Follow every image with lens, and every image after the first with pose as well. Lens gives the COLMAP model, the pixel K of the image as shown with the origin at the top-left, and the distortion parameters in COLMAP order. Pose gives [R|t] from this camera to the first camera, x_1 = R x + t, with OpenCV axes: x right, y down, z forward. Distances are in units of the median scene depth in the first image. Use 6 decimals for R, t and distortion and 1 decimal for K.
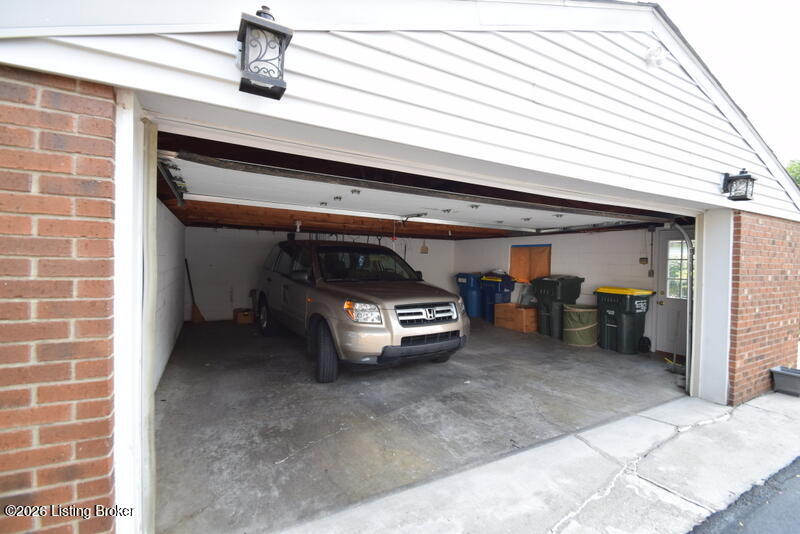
lens RADIAL K [[345.2, 0, 400.0], [0, 345.2, 267.0], [0, 0, 1]] dist [-0.000777, -0.009242]
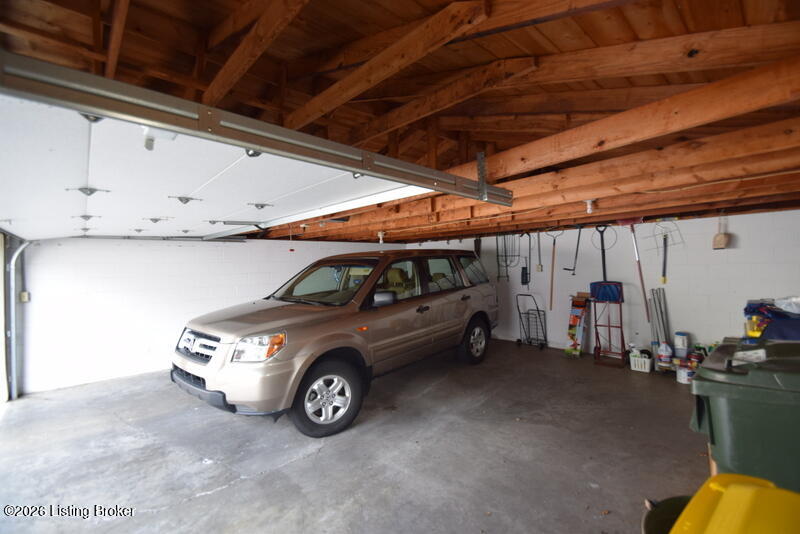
lens RADIAL K [[345.2, 0, 400.0], [0, 345.2, 267.0], [0, 0, 1]] dist [-0.000777, -0.009242]
pose [[0.251618, -0.017557, -0.967667, 1.025854], [0.011216, 0.999821, -0.015224, -0.038107], [0.967762, -0.007022, 0.251770, 1.288744]]
